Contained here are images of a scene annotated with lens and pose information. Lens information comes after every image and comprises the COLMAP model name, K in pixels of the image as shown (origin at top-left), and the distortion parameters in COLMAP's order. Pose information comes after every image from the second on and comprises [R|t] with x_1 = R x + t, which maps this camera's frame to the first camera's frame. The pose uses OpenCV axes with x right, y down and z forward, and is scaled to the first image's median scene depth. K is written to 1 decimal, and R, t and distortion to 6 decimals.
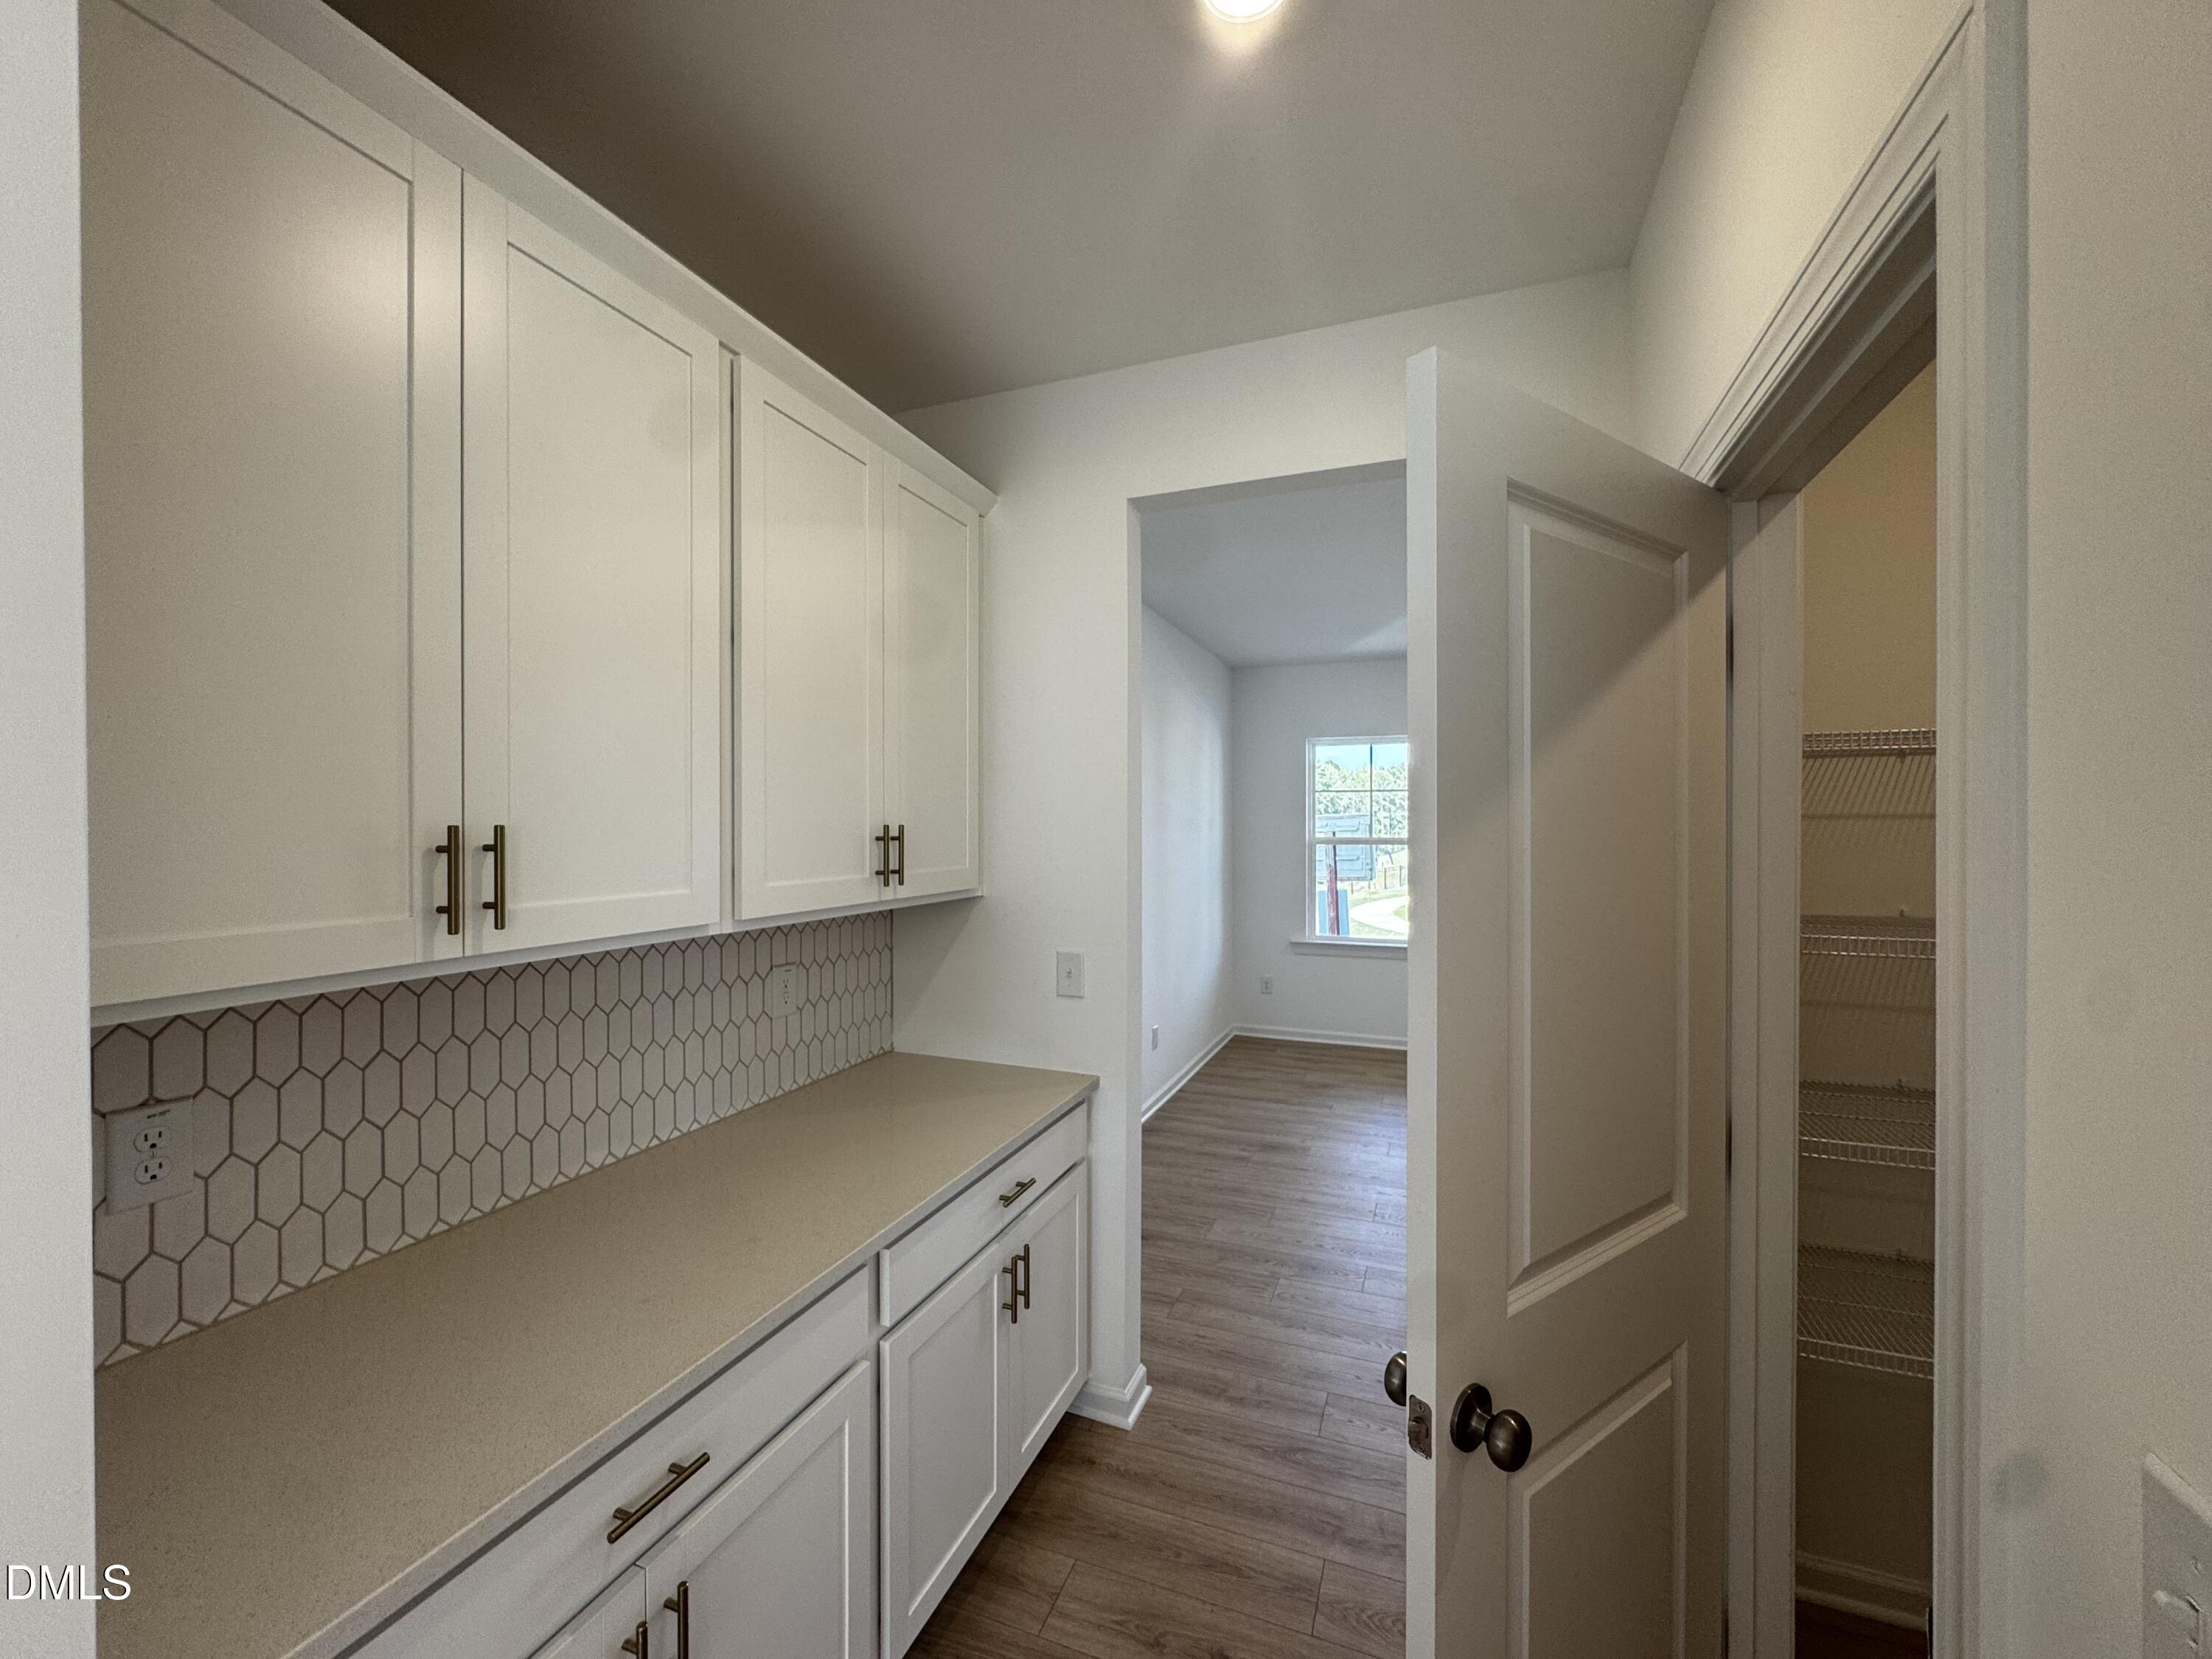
lens RADIAL K [[878.8, 0, 1102.2], [0, 878.8, 833.6], [0, 0, 1]] dist [-0.004599, 0.000170]
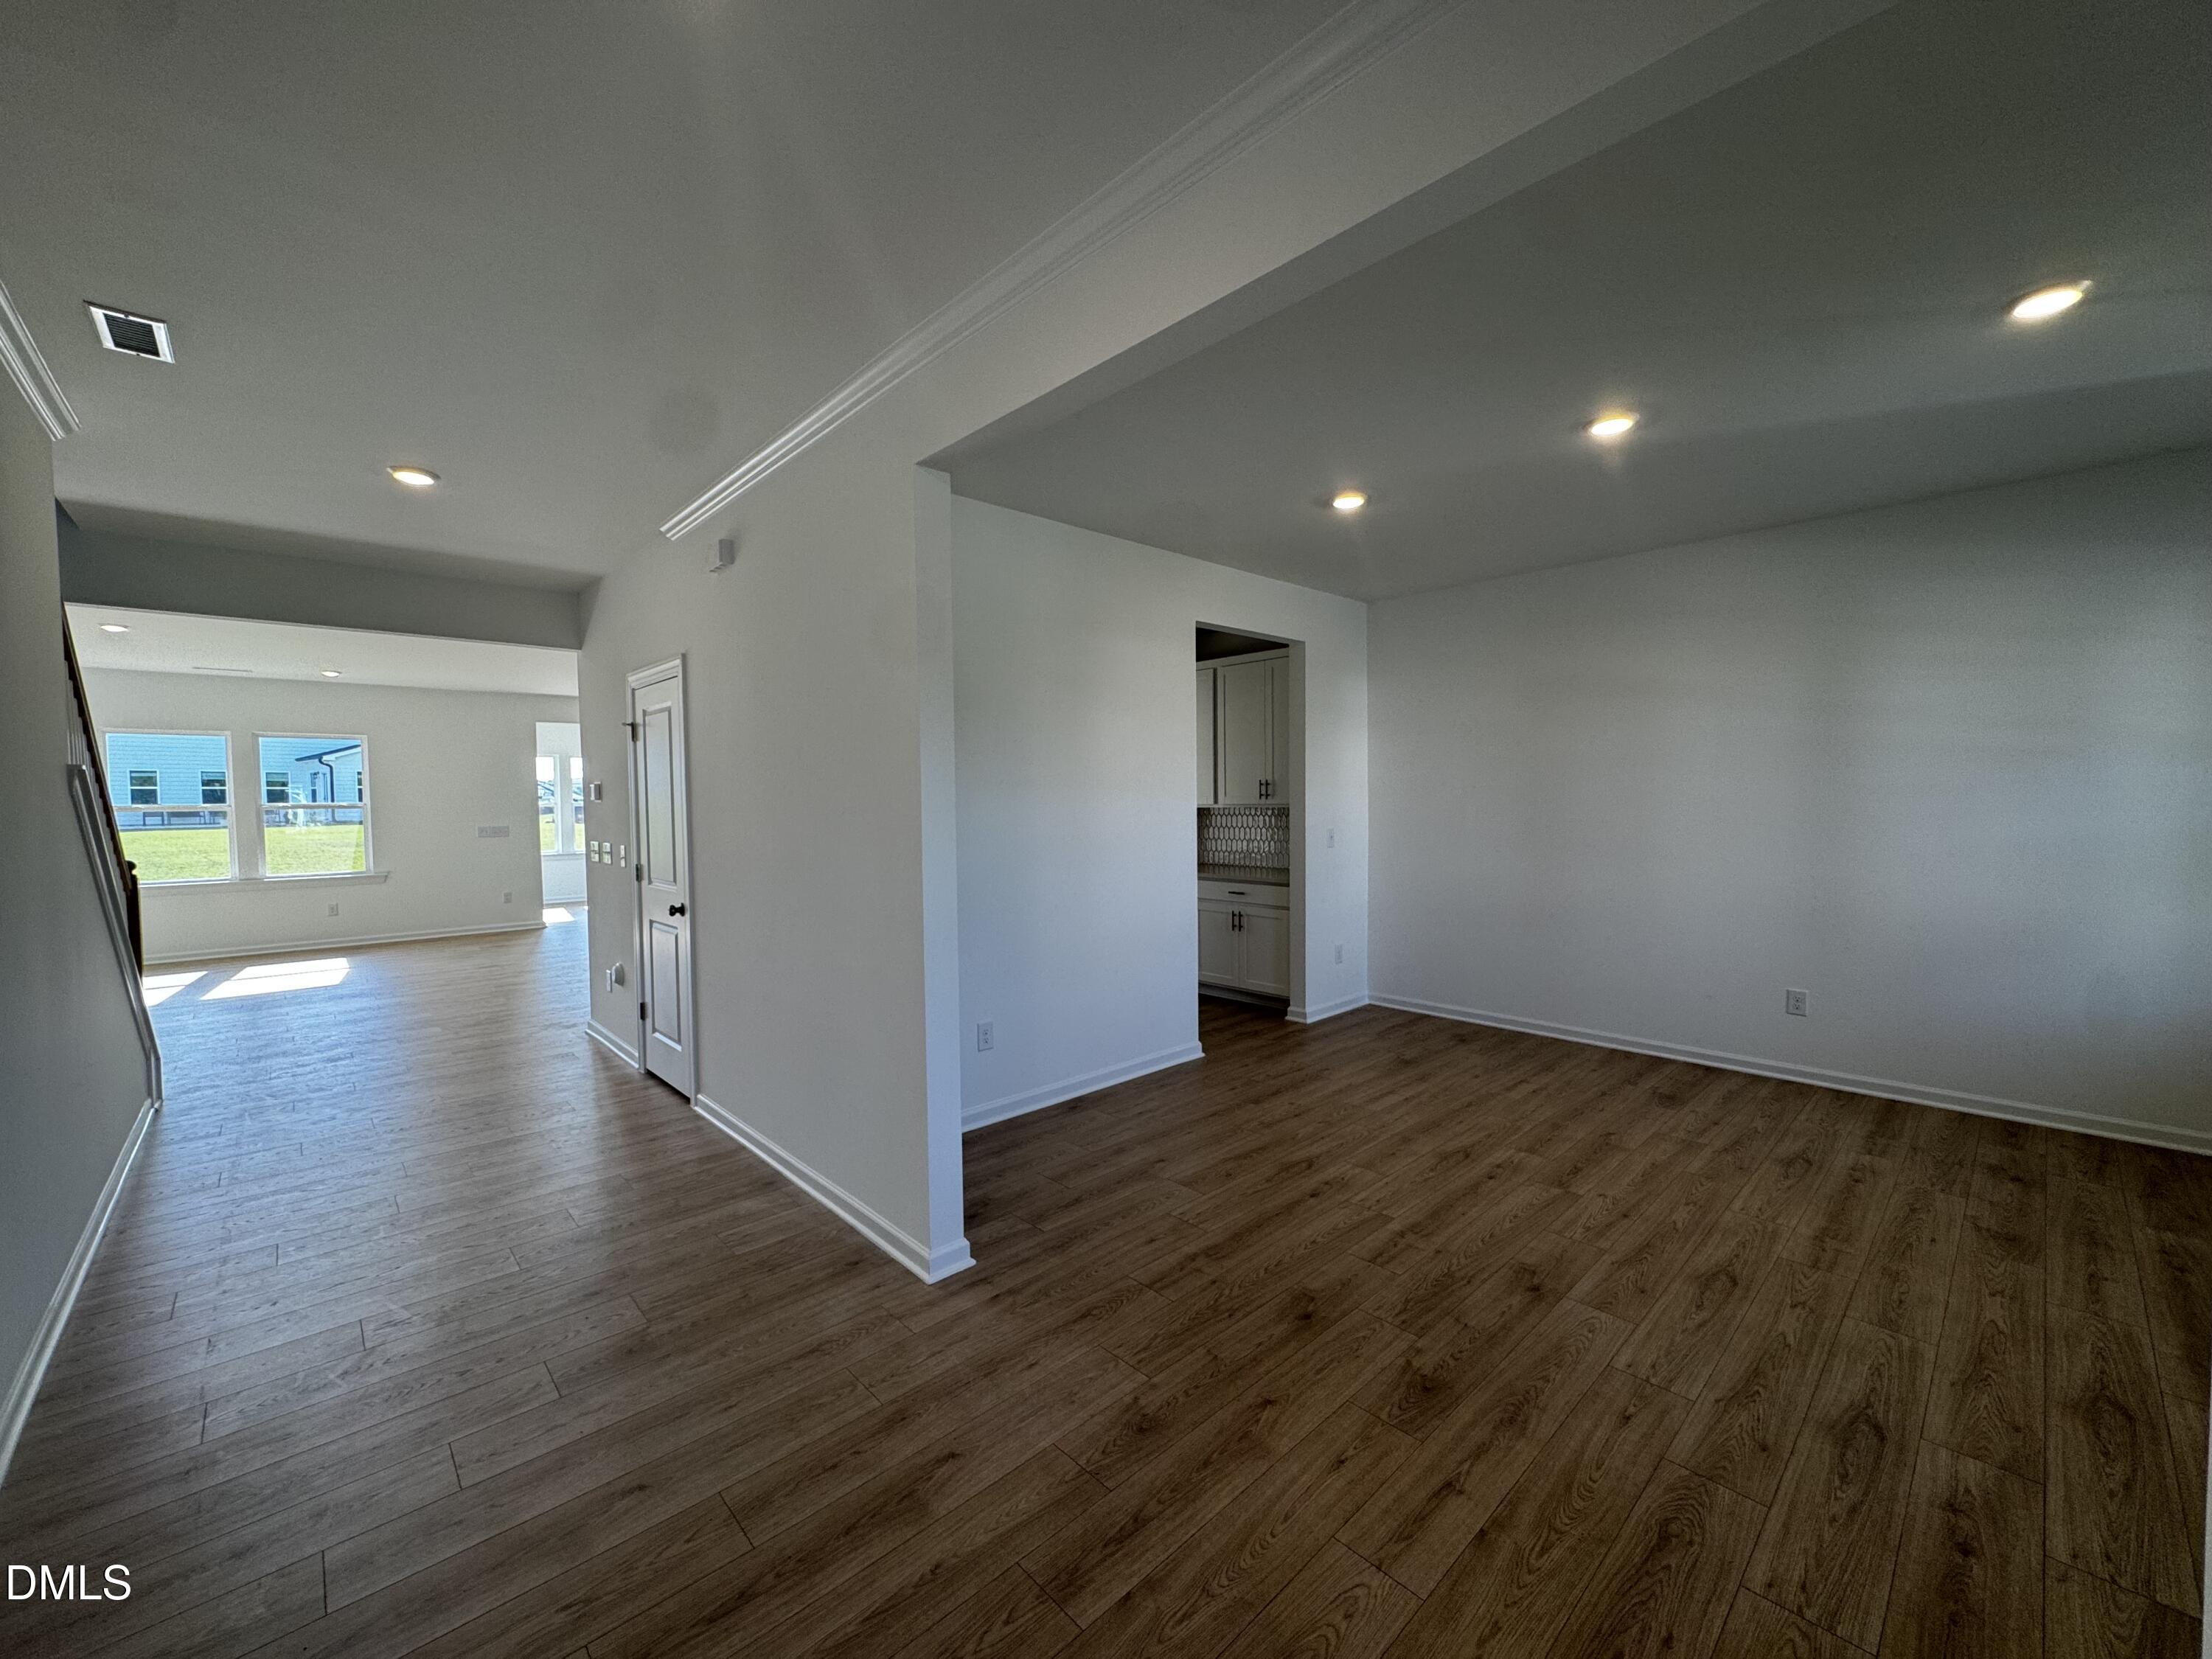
lens RADIAL K [[878.8, 0, 1097.9], [0, 878.8, 834.9], [0, 0, 1]] dist [-0.004599, 0.000170]
pose [[-0.460619, 0.032327, -0.887009, 1.202024], [0.006054, 0.999428, 0.033281, 0.033164], [0.887577, 0.009960, -0.460551, 0.809898]]
